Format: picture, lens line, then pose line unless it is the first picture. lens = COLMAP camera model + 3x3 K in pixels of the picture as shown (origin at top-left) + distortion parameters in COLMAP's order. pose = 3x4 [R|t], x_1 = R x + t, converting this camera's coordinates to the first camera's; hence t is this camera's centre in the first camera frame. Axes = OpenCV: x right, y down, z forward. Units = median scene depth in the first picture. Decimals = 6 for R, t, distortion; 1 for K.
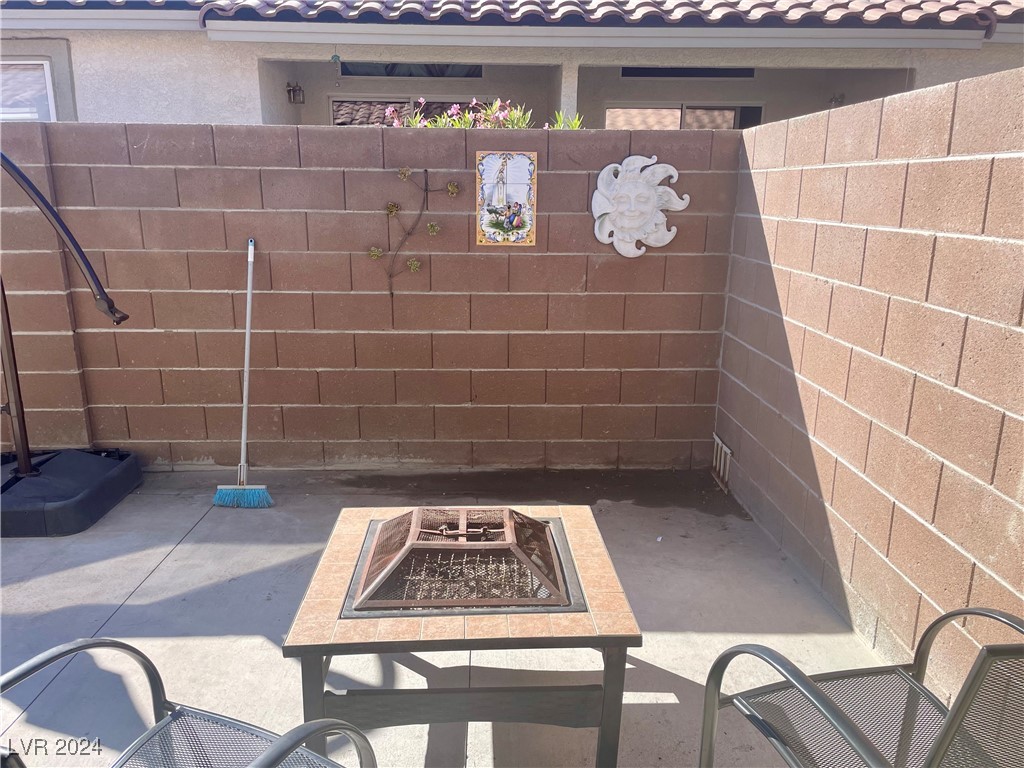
lens RADIAL K [[768.3, 0, 512.0], [0, 768.3, 384.0], [0, 0, 1]] dist [0.029976, -0.006634]
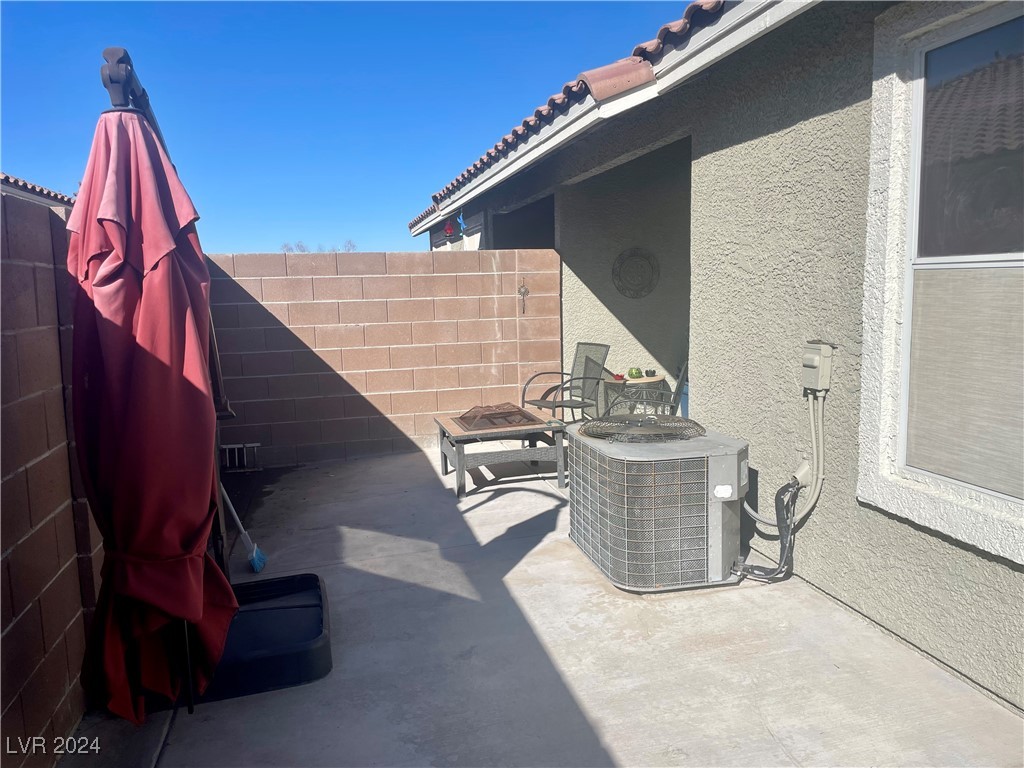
lens RADIAL K [[768.3, 0, 512.0], [0, 768.3, 384.0], [0, 0, 1]] dist [0.029976, -0.006634]
pose [[-0.206062, -0.127169, 0.970241, -1.748935], [0.263178, 0.947784, 0.180120, -0.231563], [-0.942484, 0.292462, -0.161834, 0.905912]]
